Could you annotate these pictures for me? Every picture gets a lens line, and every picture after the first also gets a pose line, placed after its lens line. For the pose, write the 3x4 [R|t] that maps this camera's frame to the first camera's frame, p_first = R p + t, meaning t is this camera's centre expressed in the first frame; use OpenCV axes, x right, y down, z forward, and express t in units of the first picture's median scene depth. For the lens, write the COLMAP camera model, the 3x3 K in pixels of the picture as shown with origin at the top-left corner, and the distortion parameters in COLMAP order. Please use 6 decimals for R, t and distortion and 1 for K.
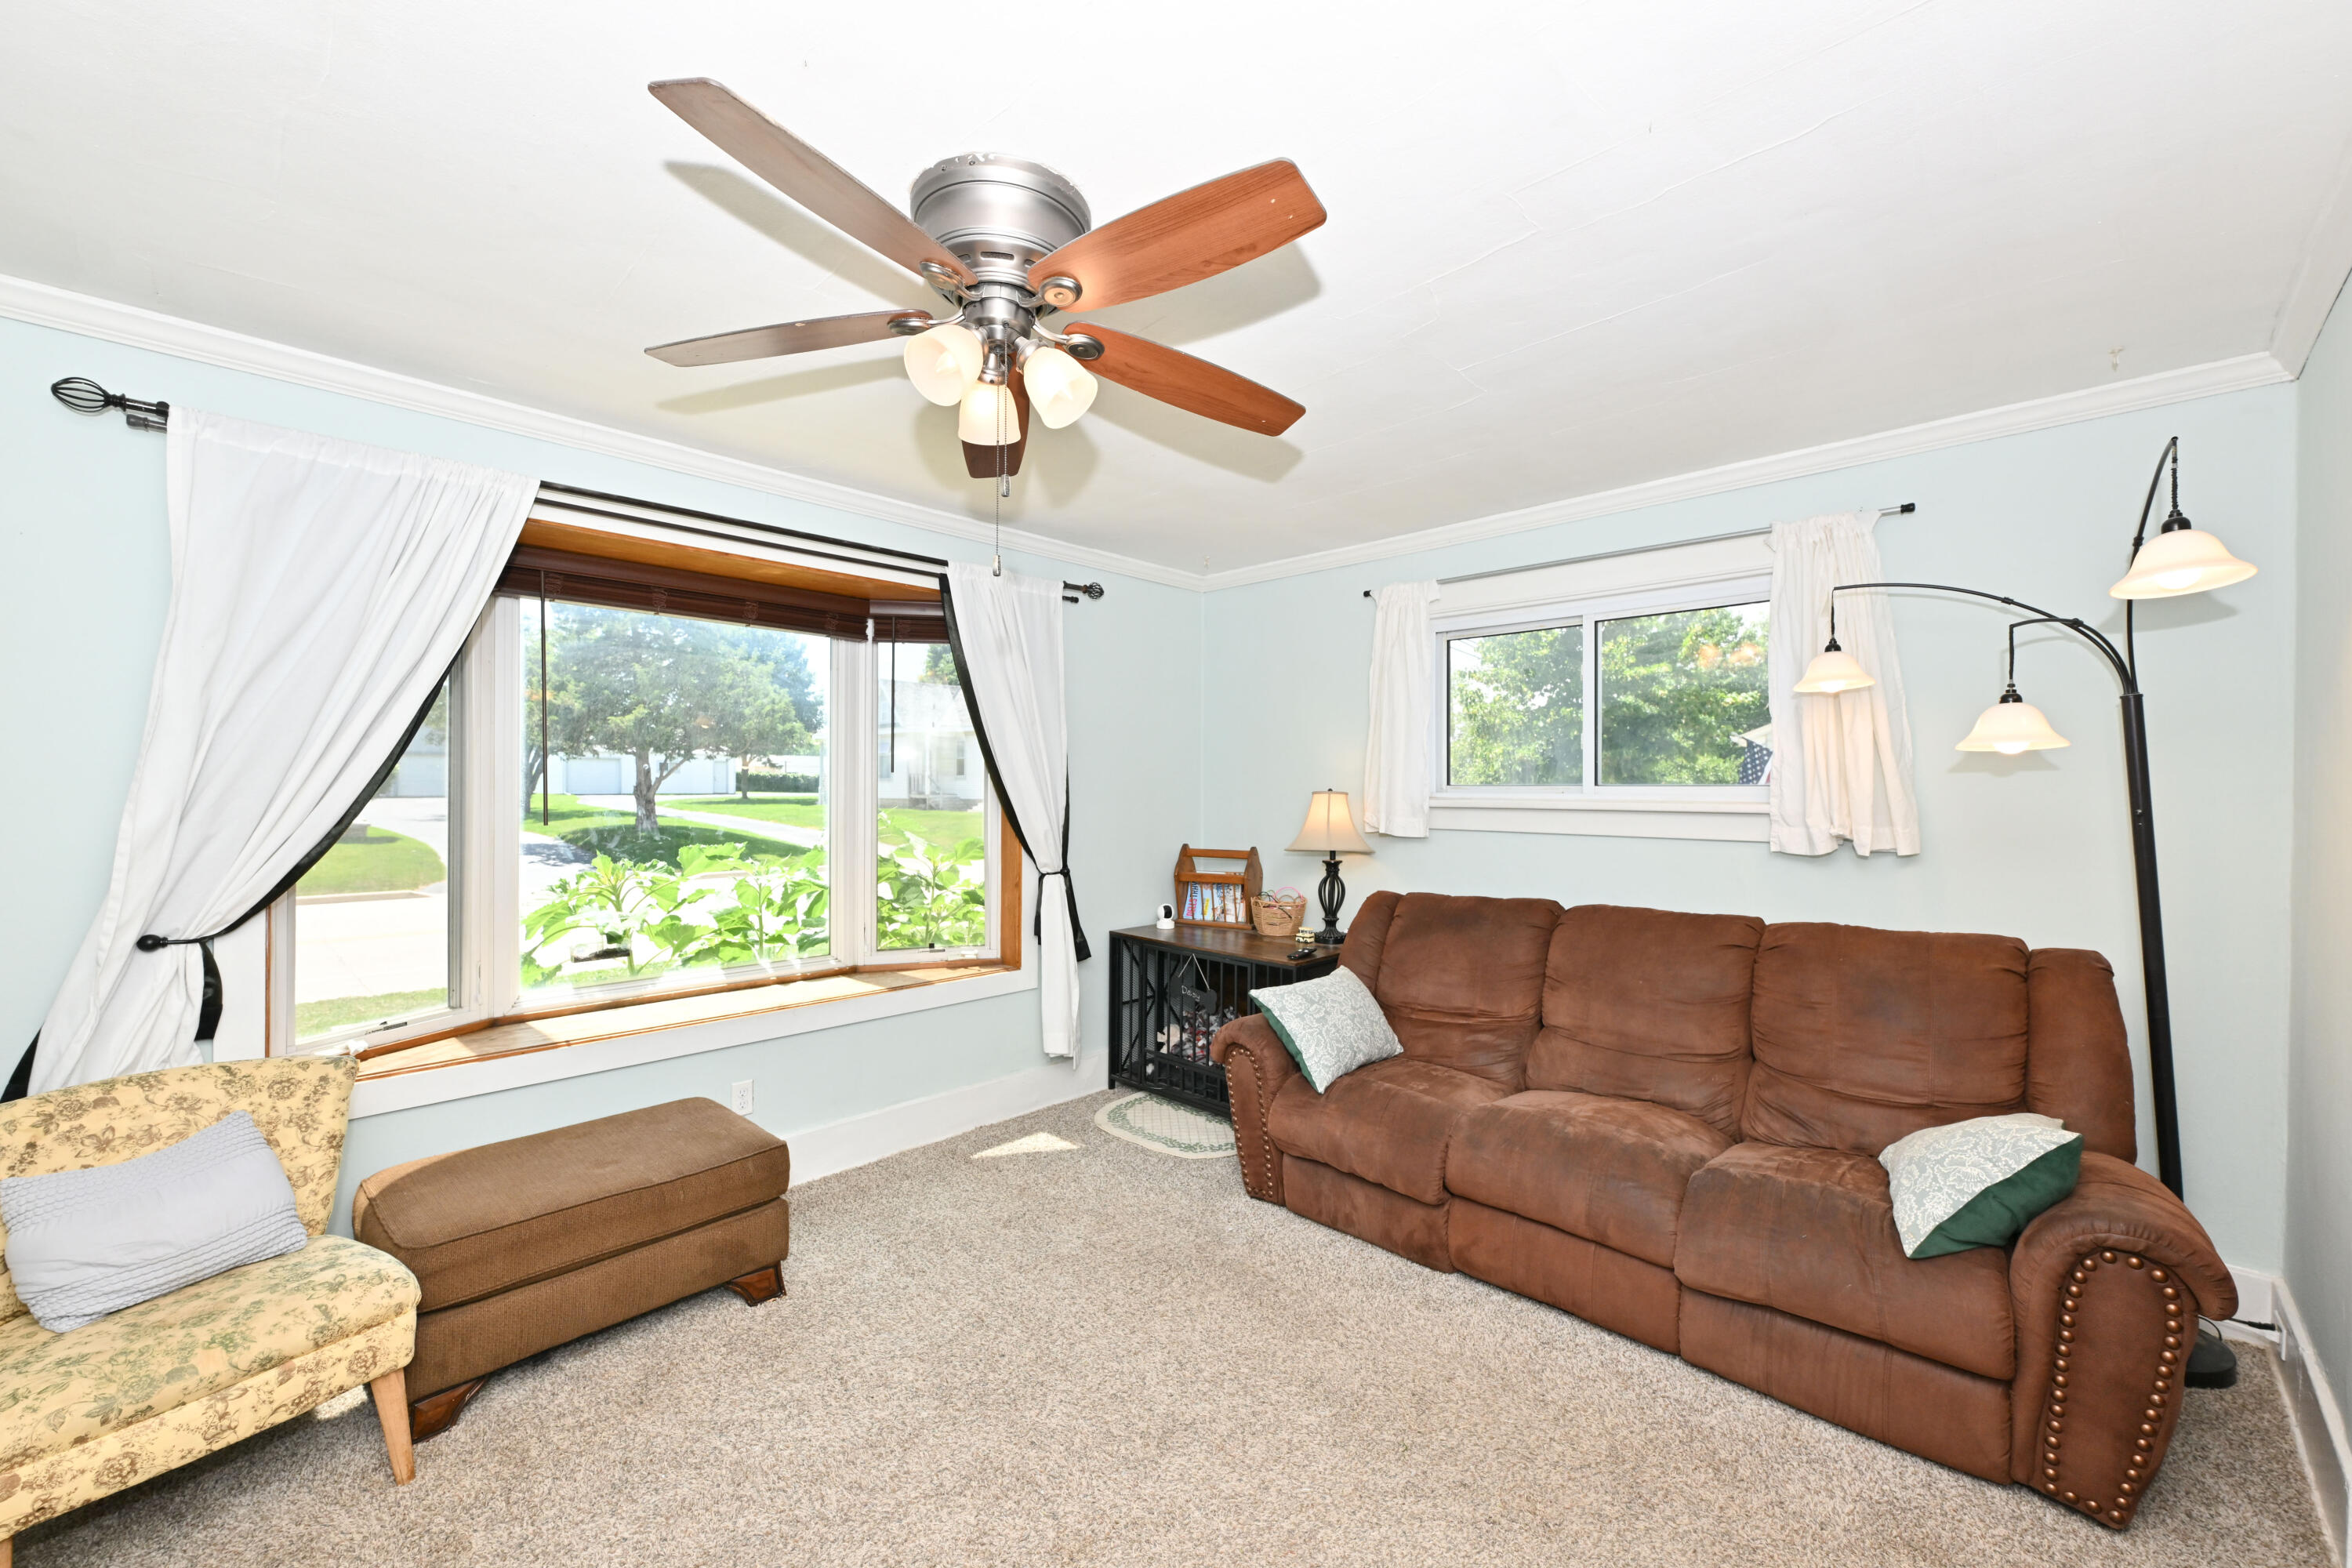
lens RADIAL K [[925.4, 0, 1176.0], [0, 925.4, 784.0], [0, 0, 1]] dist [-0.000428, -0.000224]
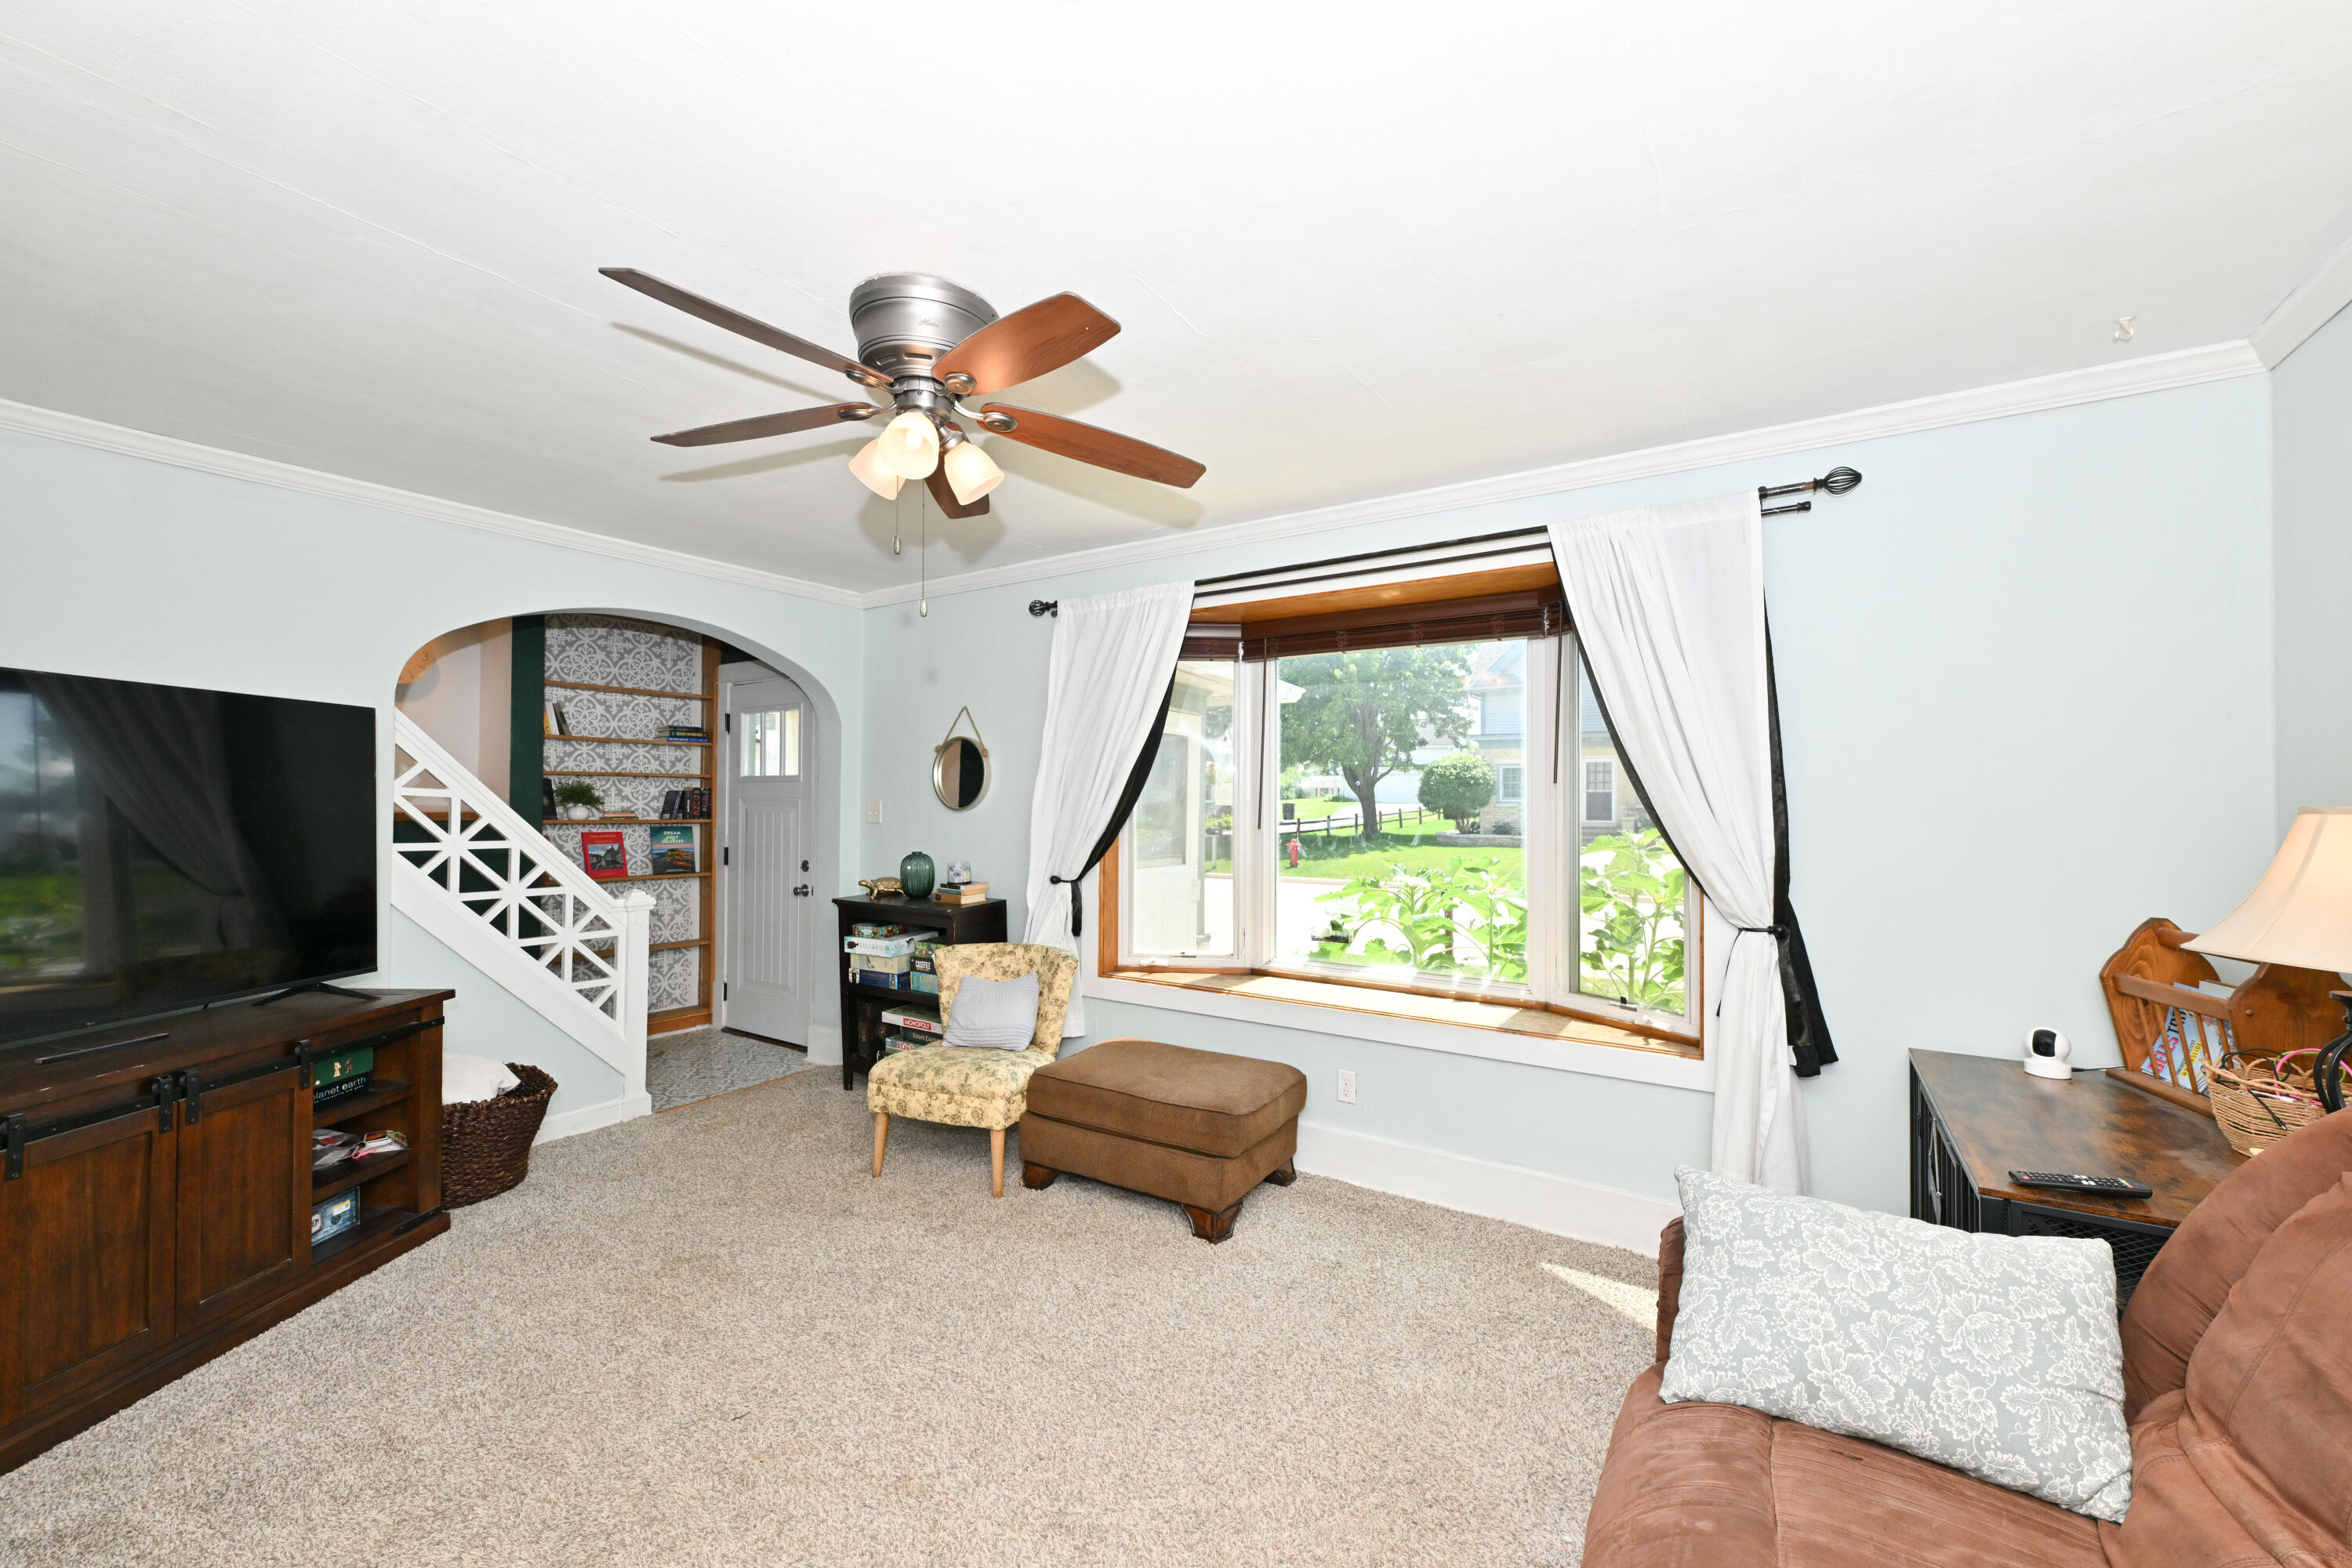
lens RADIAL K [[925.4, 0, 1176.0], [0, 925.4, 784.0], [0, 0, 1]] dist [-0.000428, -0.000224]
pose [[0.181380, -0.021983, -0.983167, 0.724574], [-0.001043, 0.999745, -0.022547, 0.011824], [0.983413, 0.005115, 0.181311, 0.765551]]
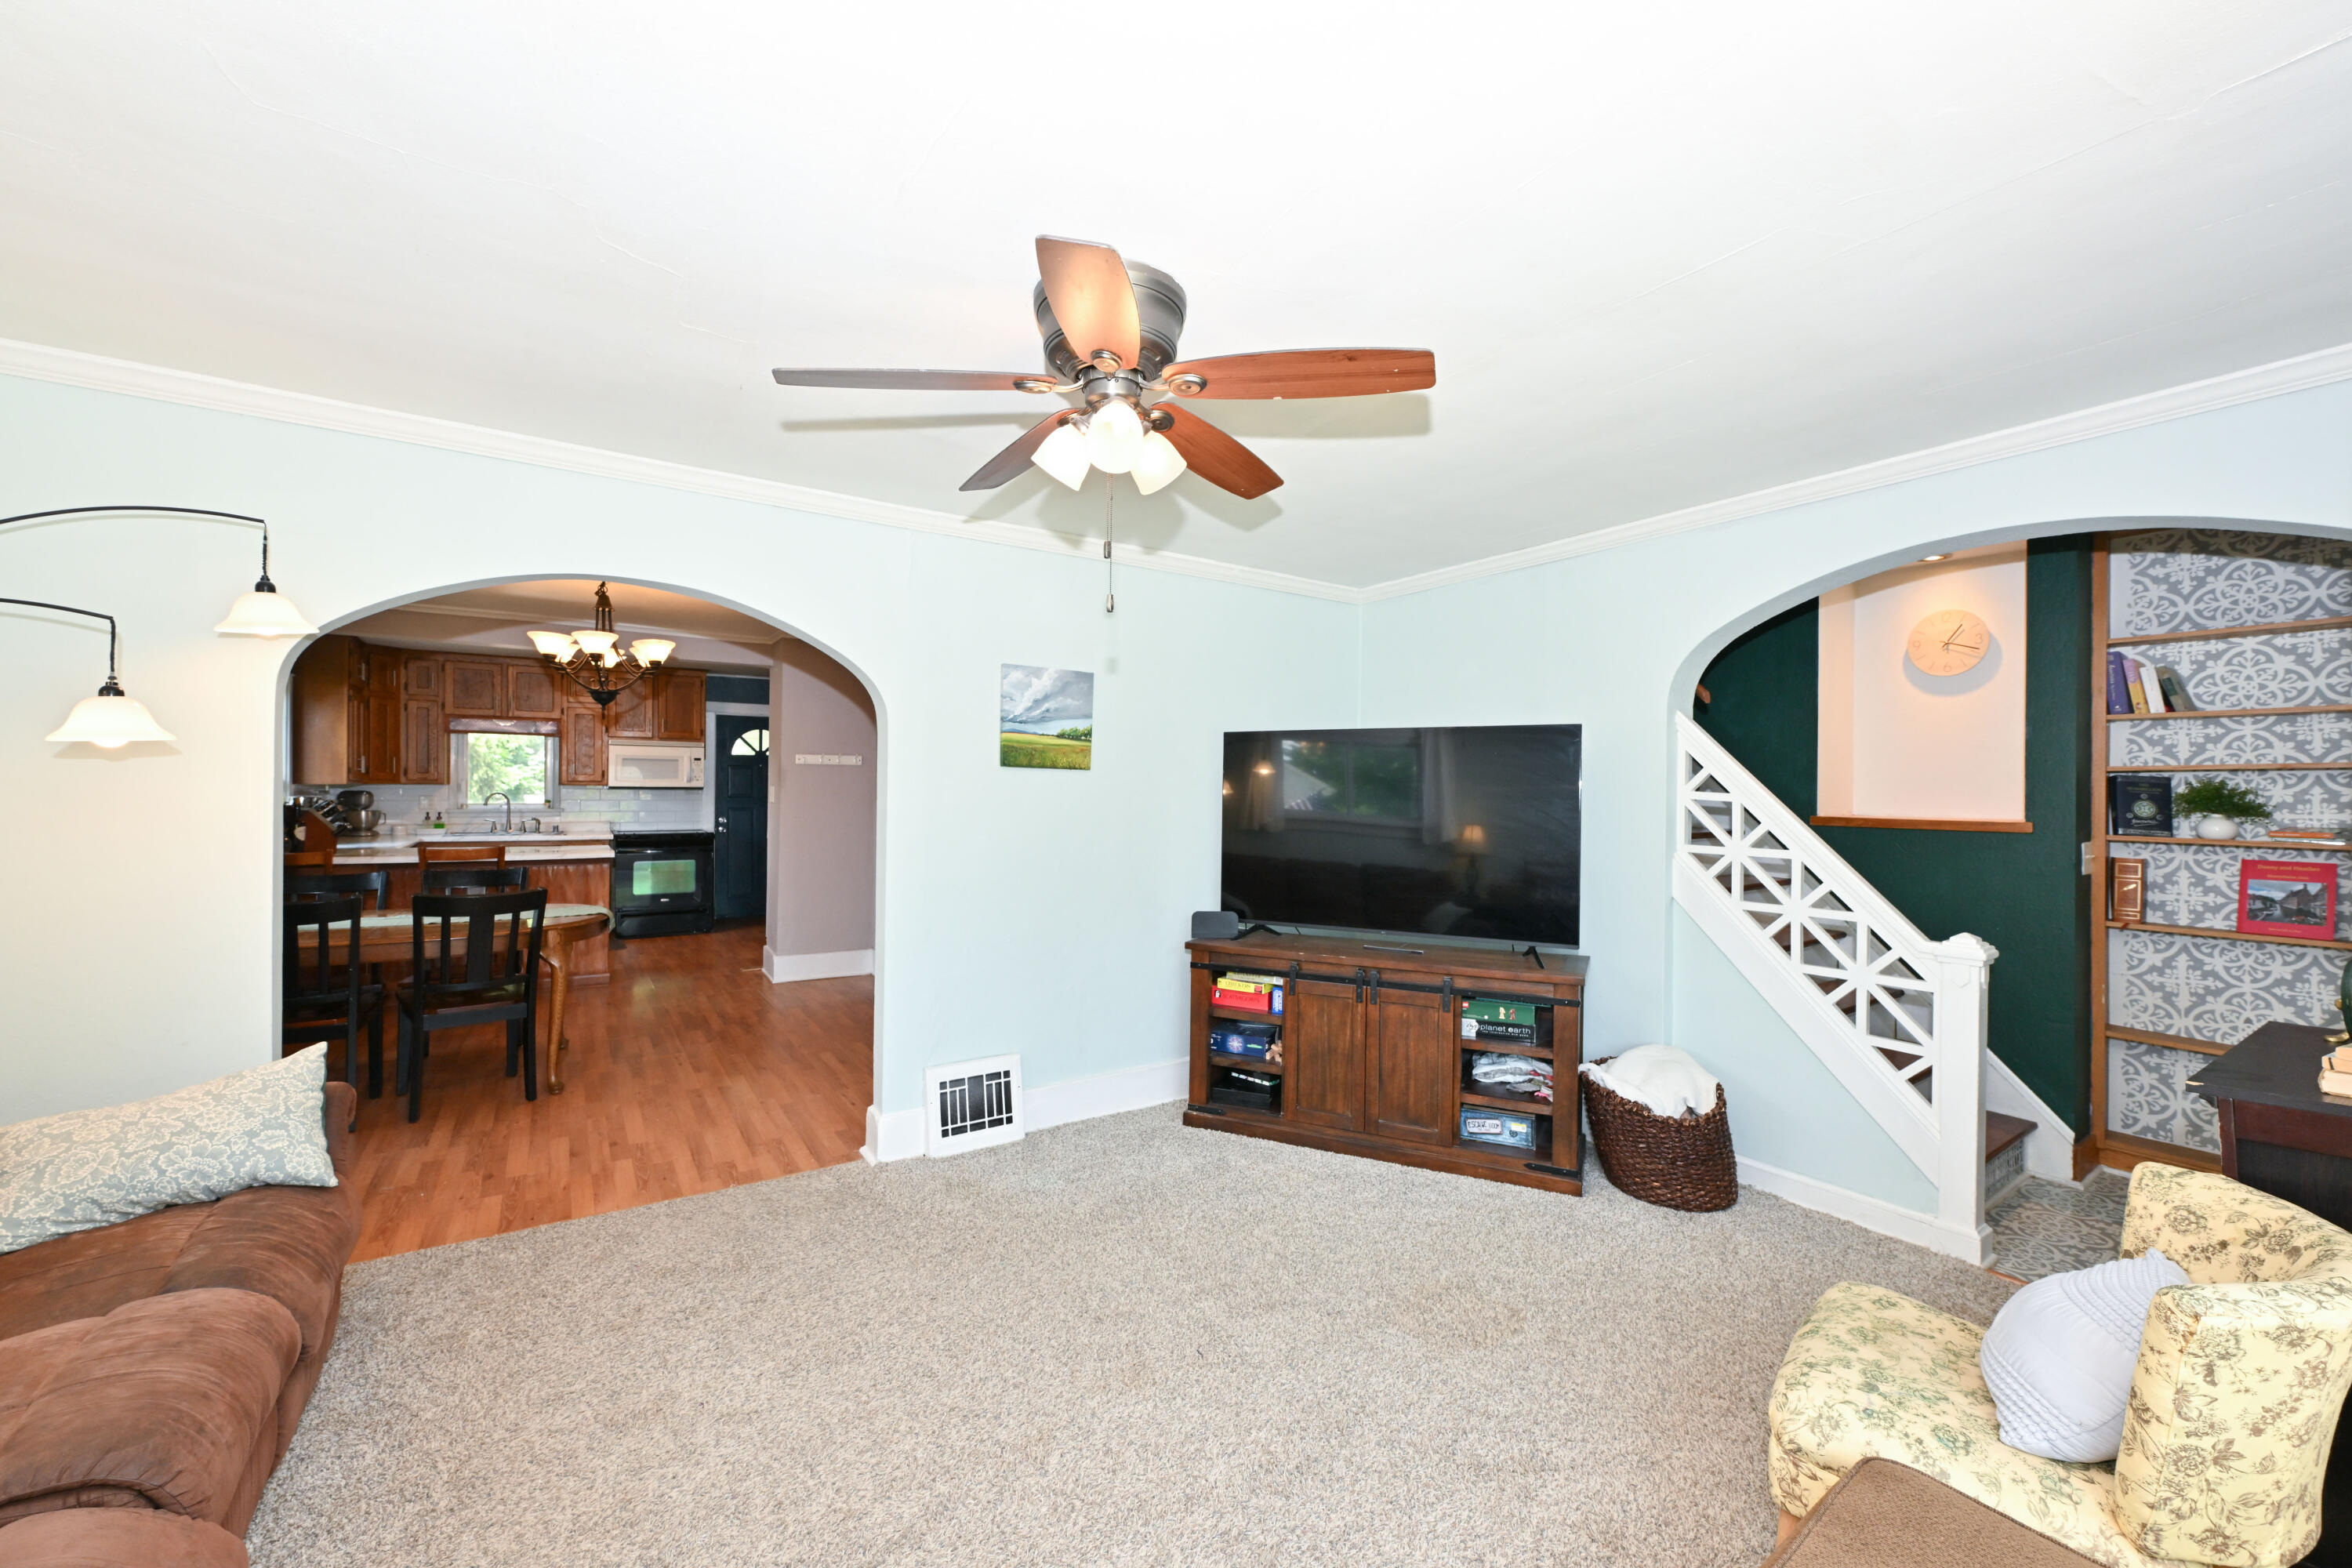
lens RADIAL K [[912.6, 0, 1176.0], [0, 912.6, 784.0], [0, 0, 1]] dist [0.000718, 0.000056]
pose [[-0.978592, -0.011476, 0.205490, -0.354726], [-0.013815, 0.999855, -0.009949, 0.000719], [-0.205346, -0.012575, -0.978609, 1.454192]]
